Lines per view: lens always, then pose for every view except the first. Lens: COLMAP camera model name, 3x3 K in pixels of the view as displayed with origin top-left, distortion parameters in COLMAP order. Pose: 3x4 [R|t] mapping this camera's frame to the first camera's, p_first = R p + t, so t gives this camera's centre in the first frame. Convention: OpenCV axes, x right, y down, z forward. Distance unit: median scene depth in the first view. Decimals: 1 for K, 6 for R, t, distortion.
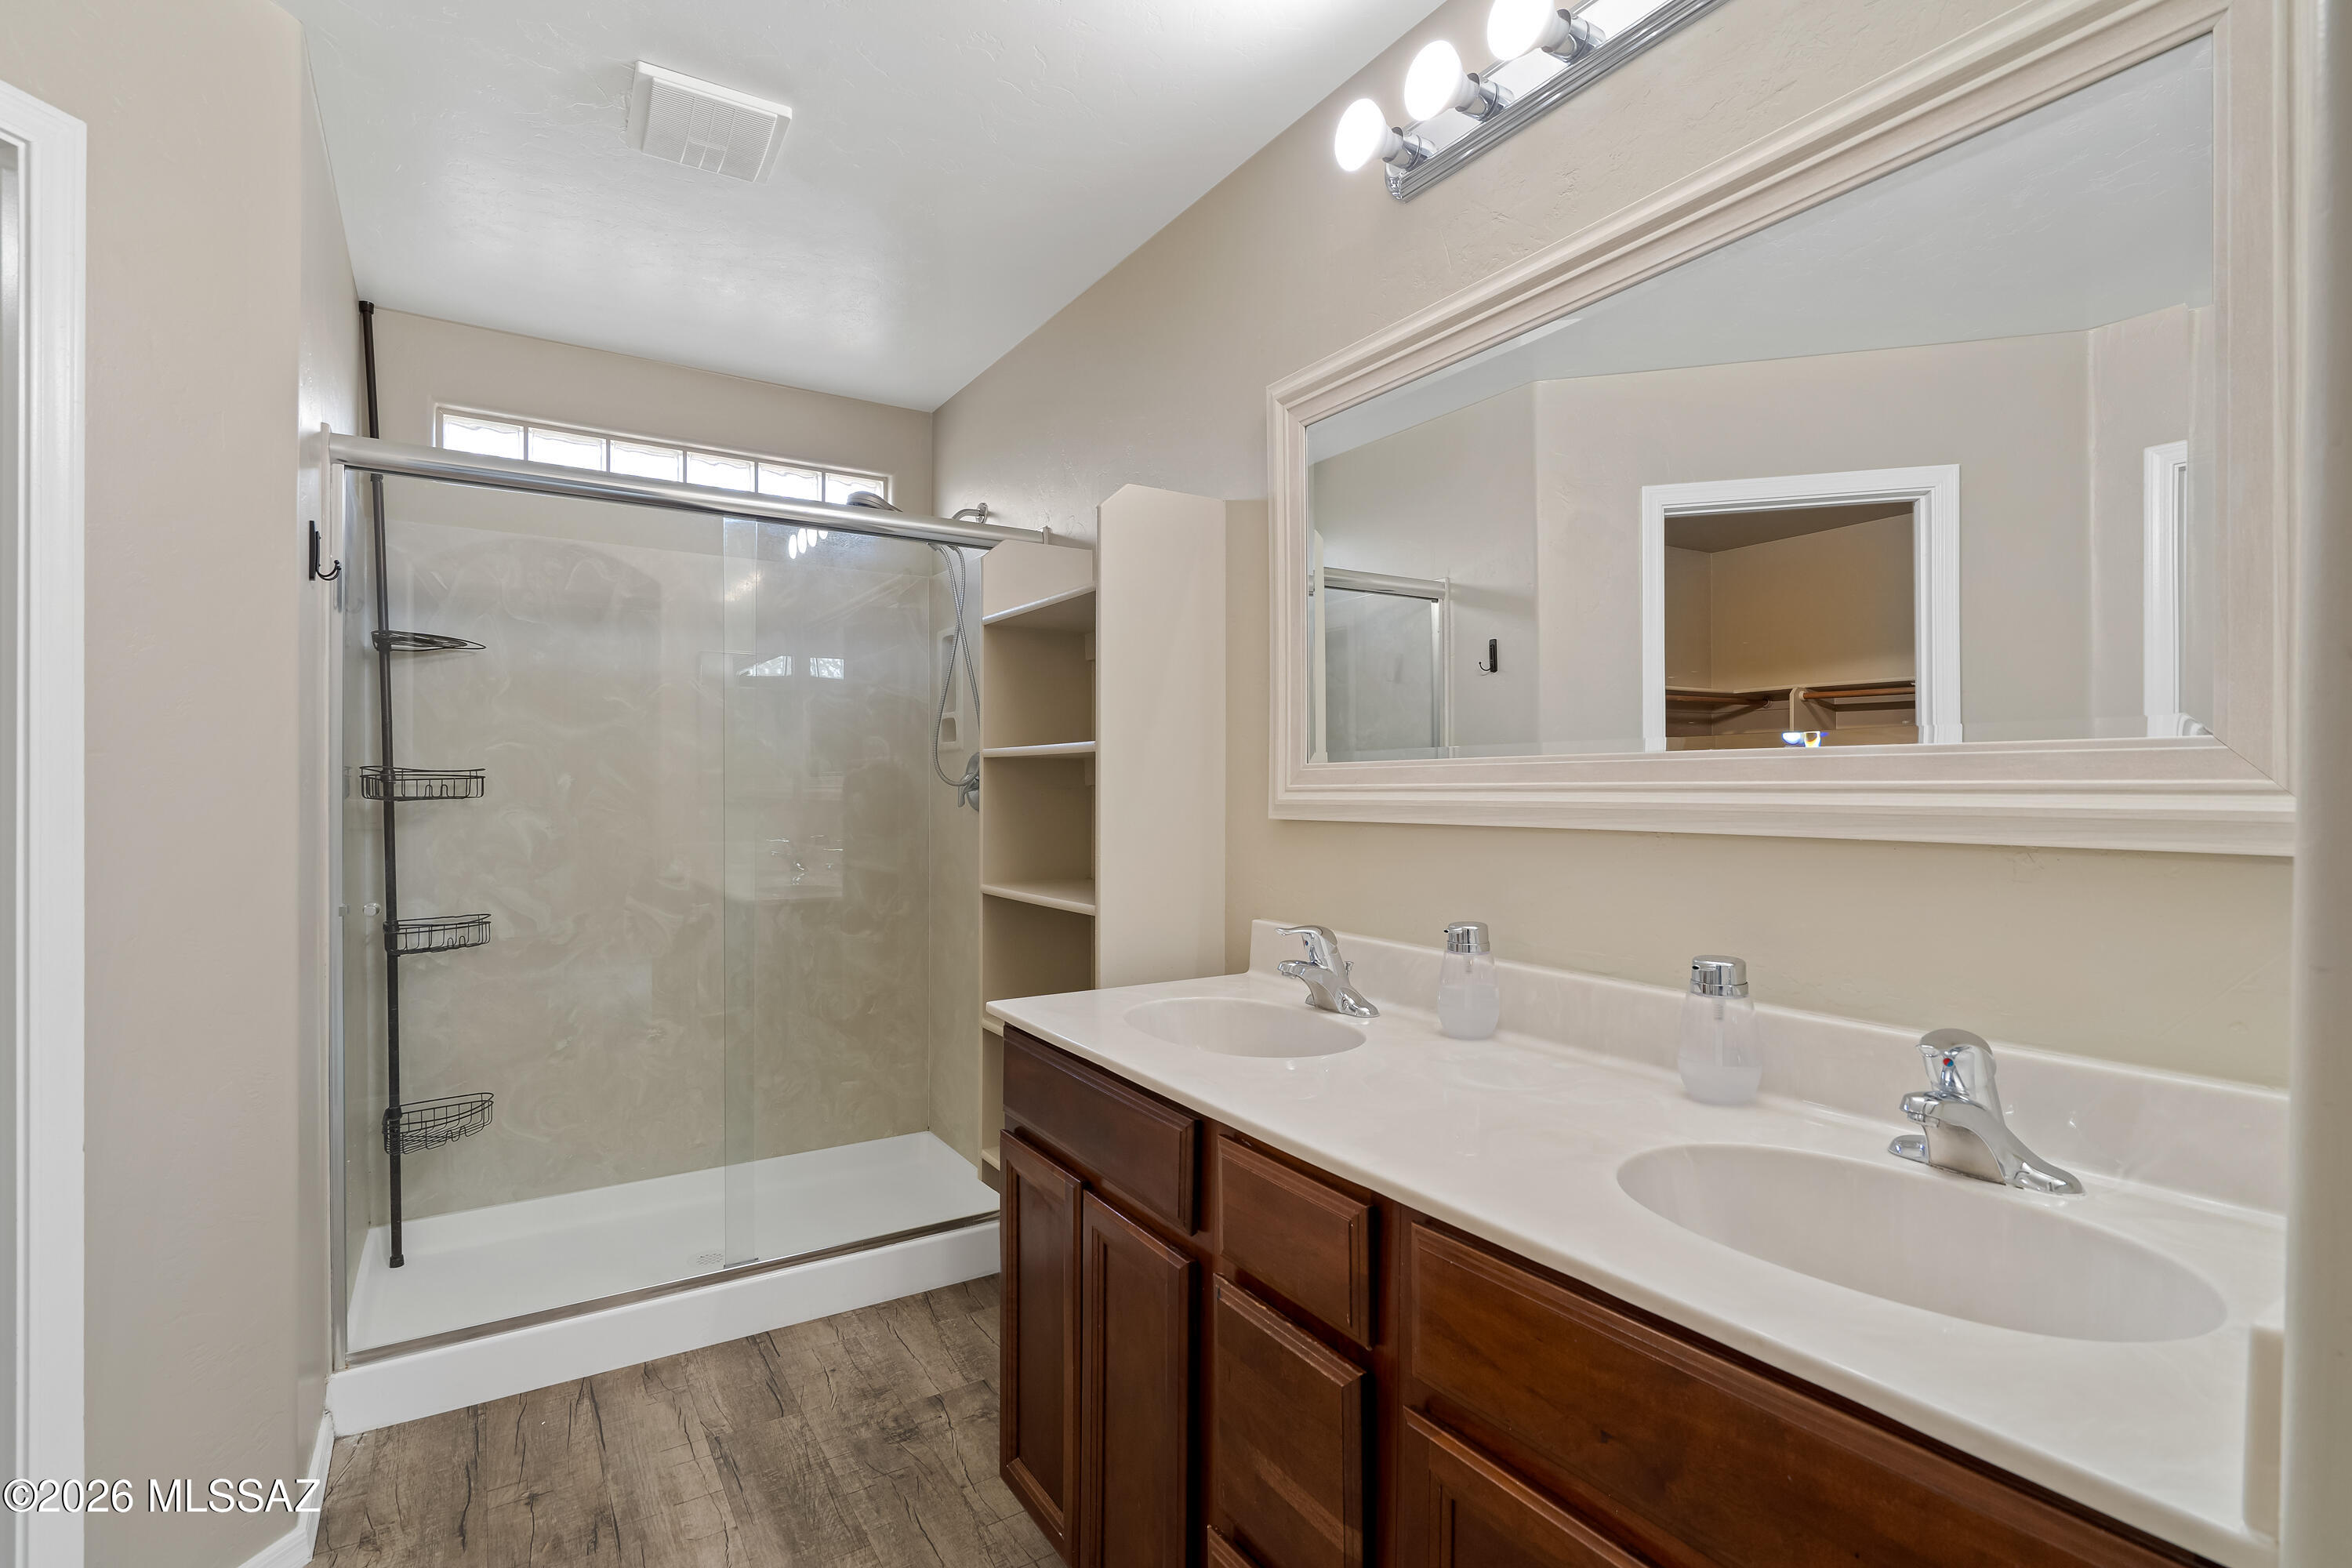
lens RADIAL K [[1077.5, 0, 1162.7], [0, 1077.5, 787.2], [0, 0, 1]] dist [-0.005921, 0.001808]
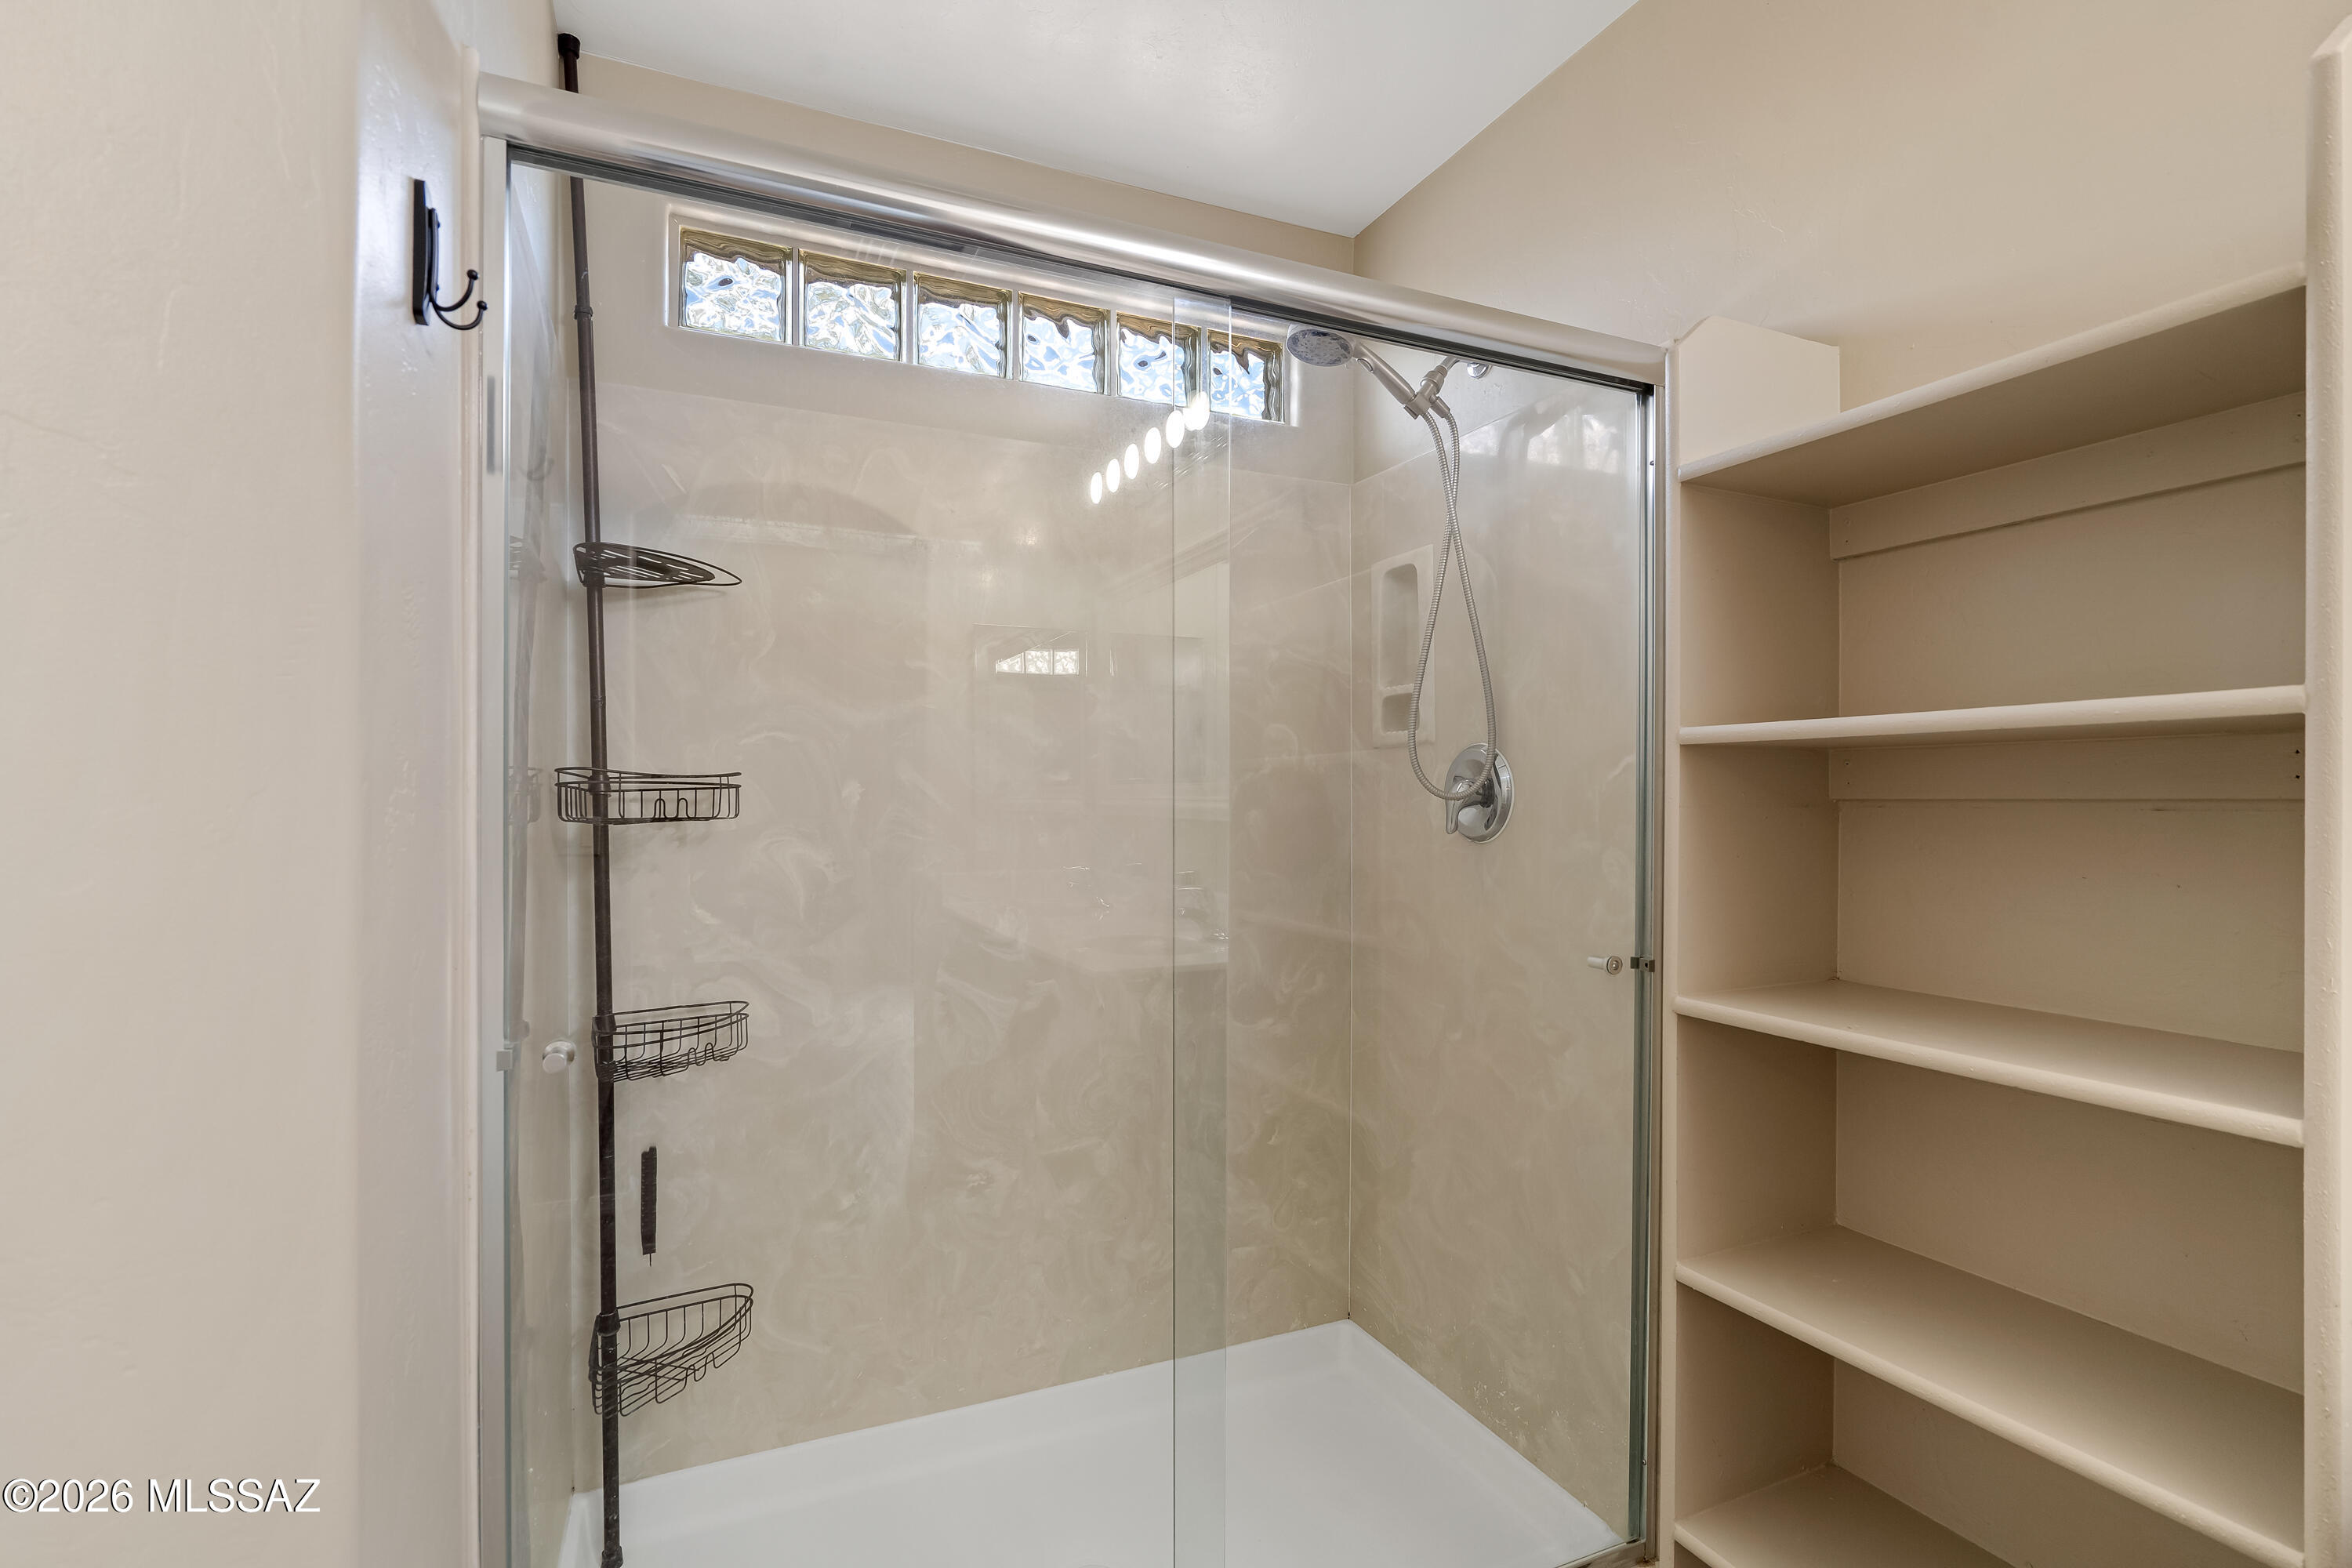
lens RADIAL K [[1077.5, 0, 1178.0], [0, 1077.5, 797.9], [0, 0, 1]] dist [-0.005921, 0.001808]
pose [[0.989789, -0.000936, -0.142540, -0.291135], [0.000474, 0.999995, -0.003272, -0.000421], [0.142542, 0.003171, 0.989784, 0.418101]]
